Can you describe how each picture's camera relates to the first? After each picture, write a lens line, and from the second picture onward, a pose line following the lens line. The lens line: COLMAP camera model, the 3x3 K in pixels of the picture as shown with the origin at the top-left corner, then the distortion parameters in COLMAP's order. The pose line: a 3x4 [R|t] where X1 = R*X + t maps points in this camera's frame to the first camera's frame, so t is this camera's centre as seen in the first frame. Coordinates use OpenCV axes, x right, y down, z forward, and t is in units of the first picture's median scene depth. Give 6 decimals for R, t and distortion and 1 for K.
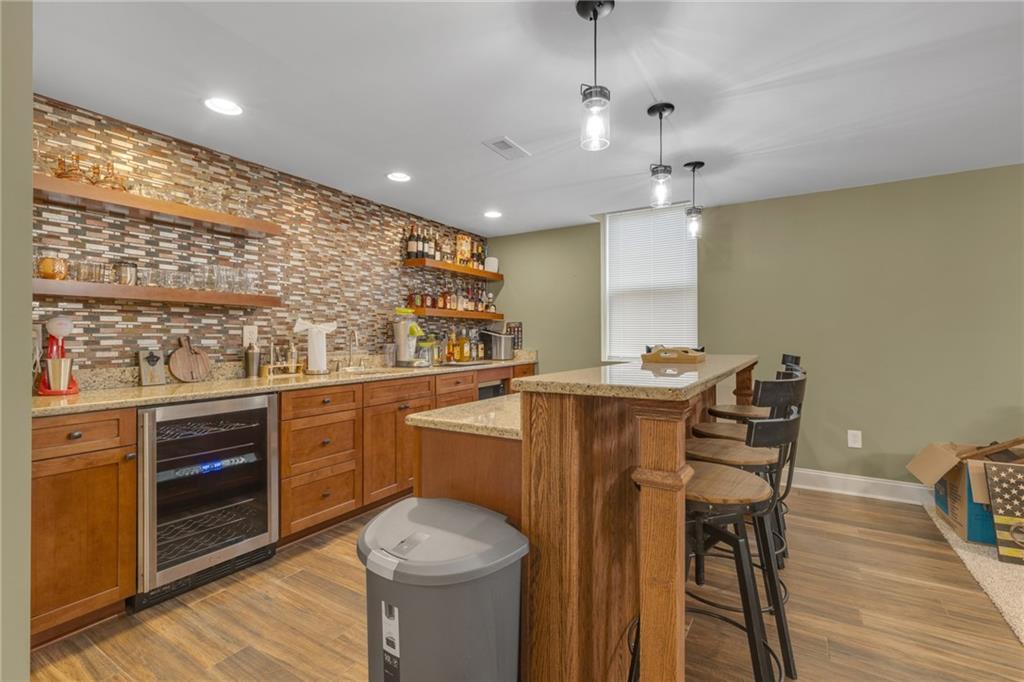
lens RADIAL K [[456.1, 0, 513.8], [0, 456.1, 336.6], [0, 0, 1]] dist [0.002946, 0.000775]
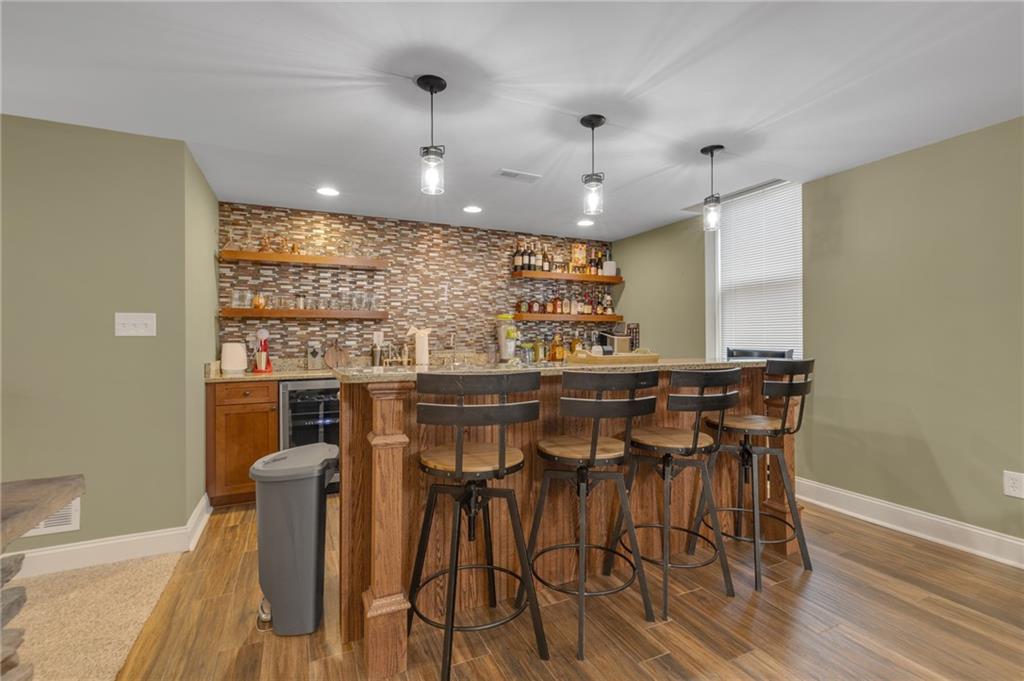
lens RADIAL K [[456.1, 0, 511.0], [0, 456.1, 342.4], [0, 0, 1]] dist [0.002946, 0.000775]
pose [[0.844456, 0.000479, -0.535624, 0.508916], [0.005220, 0.999945, 0.009125, -0.000673], [0.535599, -0.010502, 0.844407, 0.010570]]
